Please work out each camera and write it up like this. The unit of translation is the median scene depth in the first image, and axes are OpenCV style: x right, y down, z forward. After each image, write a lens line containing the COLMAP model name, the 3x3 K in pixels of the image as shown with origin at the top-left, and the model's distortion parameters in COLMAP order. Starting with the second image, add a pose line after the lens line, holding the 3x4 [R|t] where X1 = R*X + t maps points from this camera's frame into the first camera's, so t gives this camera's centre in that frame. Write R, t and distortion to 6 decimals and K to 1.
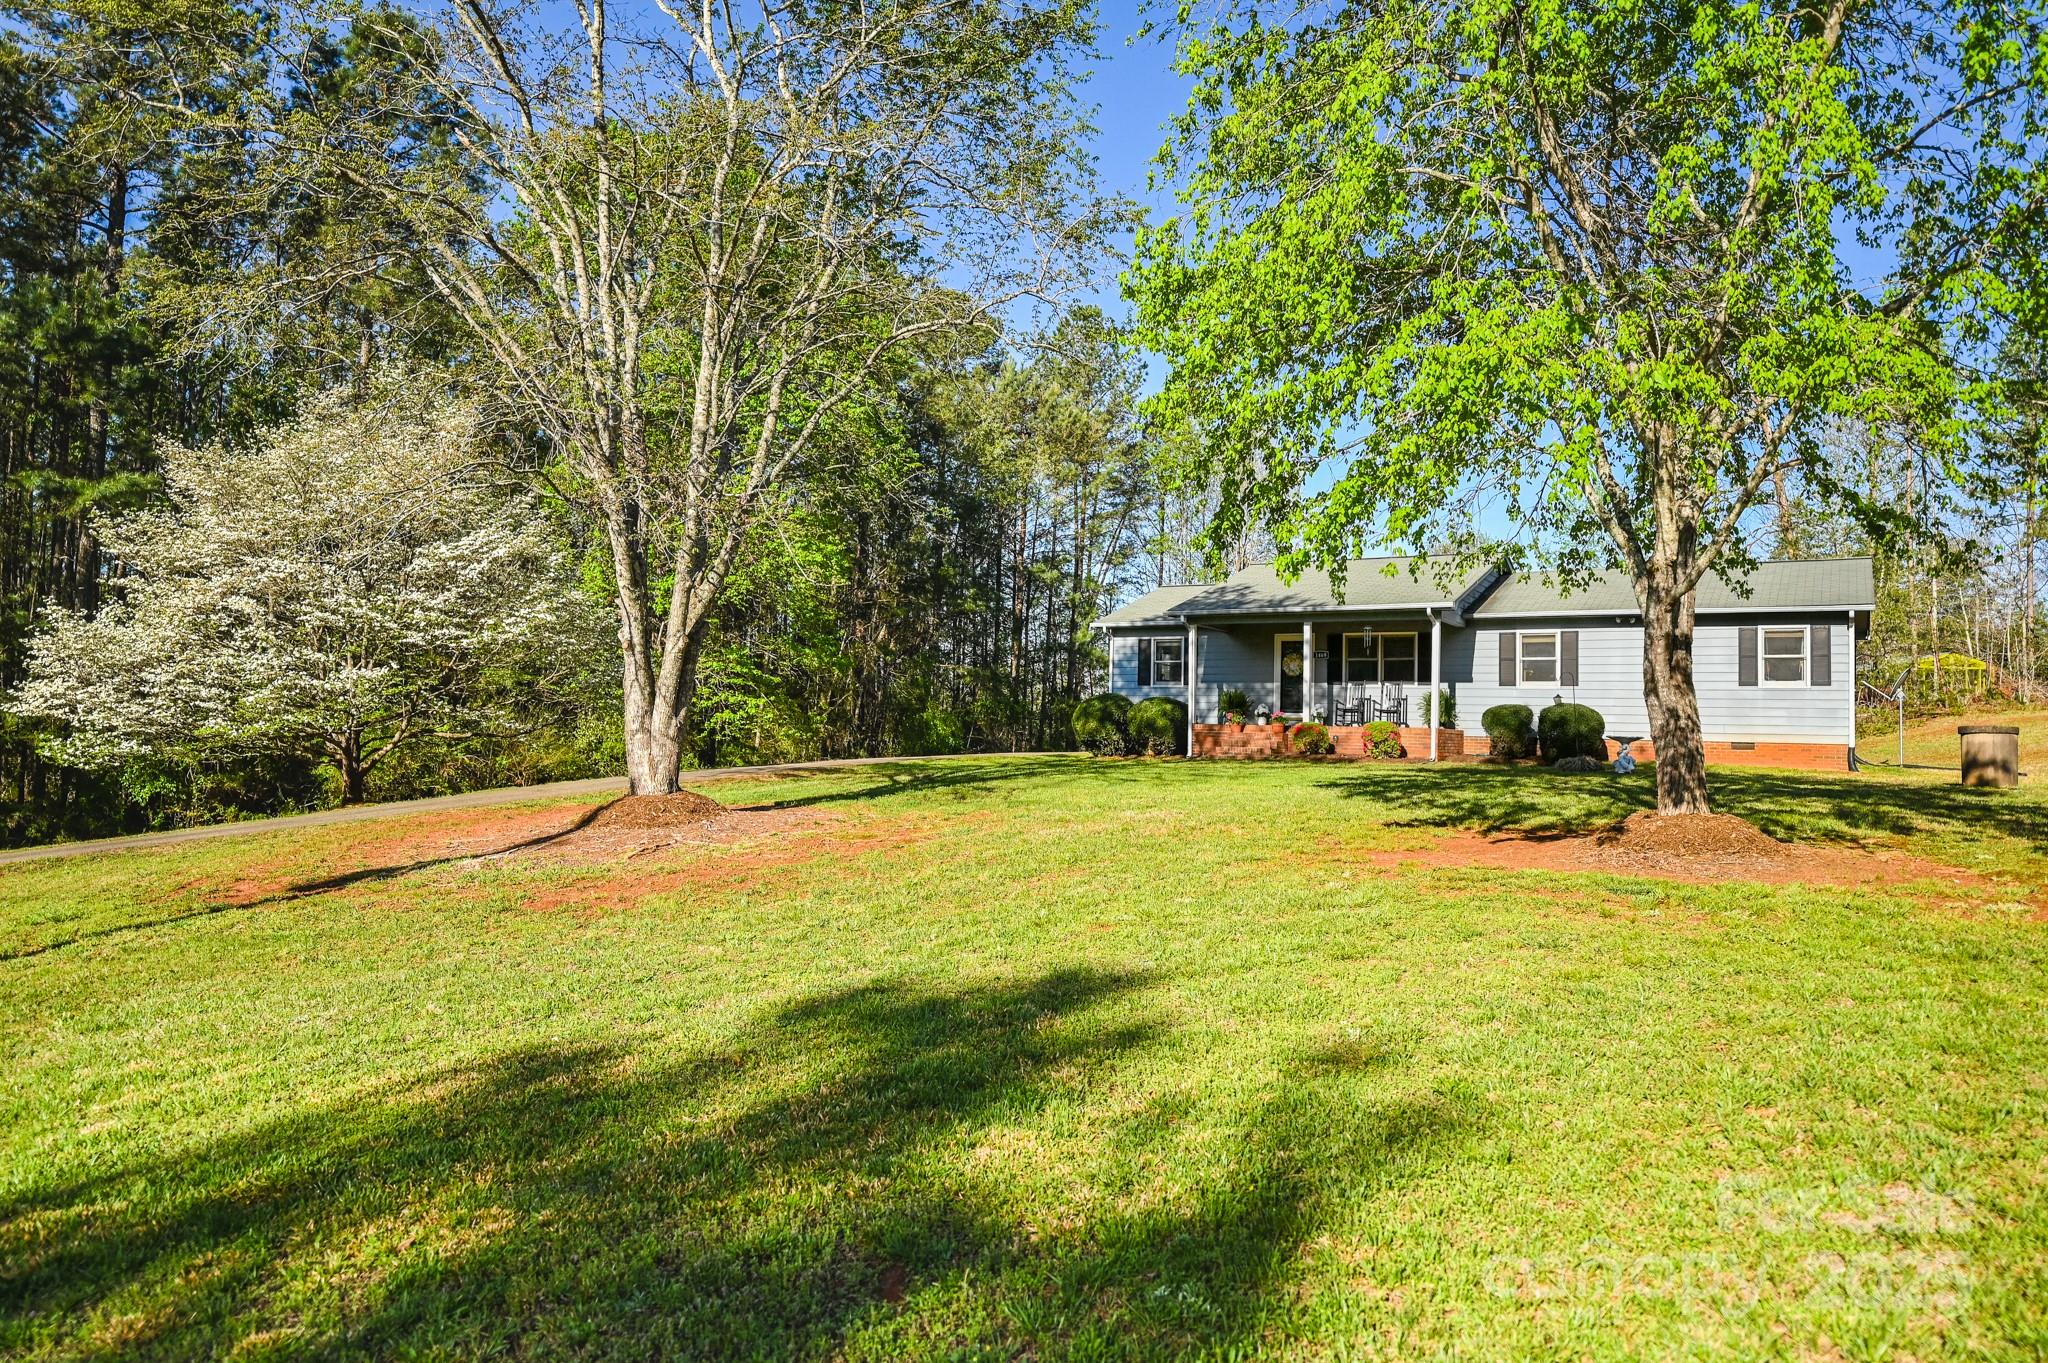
lens RADIAL K [[1351.2, 0, 1024.0], [0, 1351.2, 681.5], [0, 0, 1]] dist [-0.000698, -0.001656]
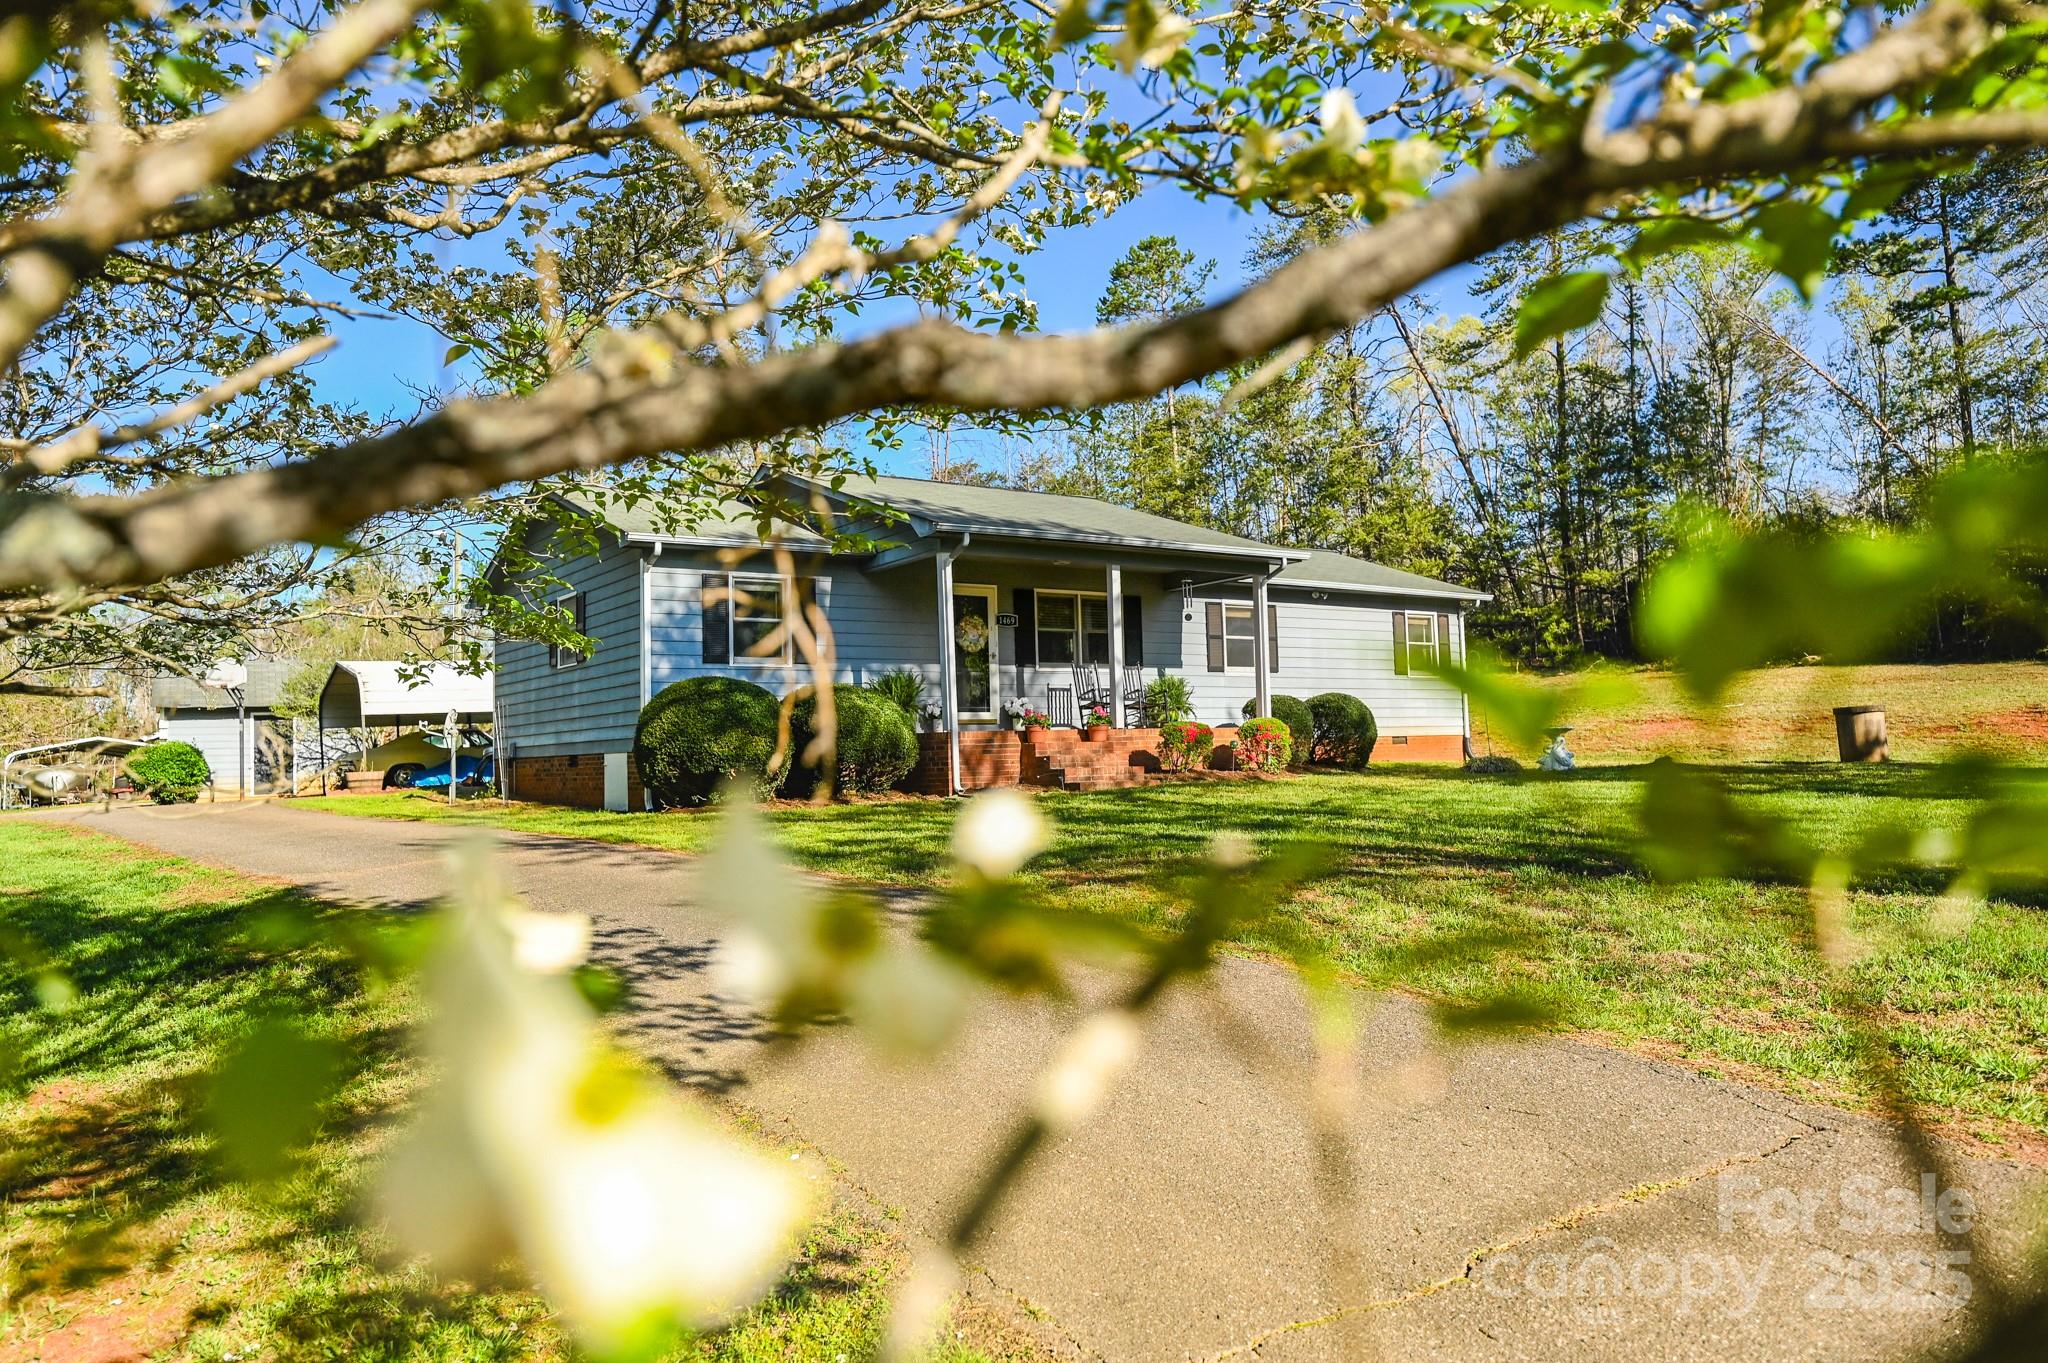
lens RADIAL K [[1351.2, 0, 1024.0], [0, 1351.2, 681.5], [0, 0, 1]] dist [-0.000698, -0.001656]
pose [[0.420212, 0.013526, 0.907325, -0.393068], [-0.001499, 0.999898, -0.014212, 0.020411], [-0.907425, 0.004612, 0.420190, 0.814803]]
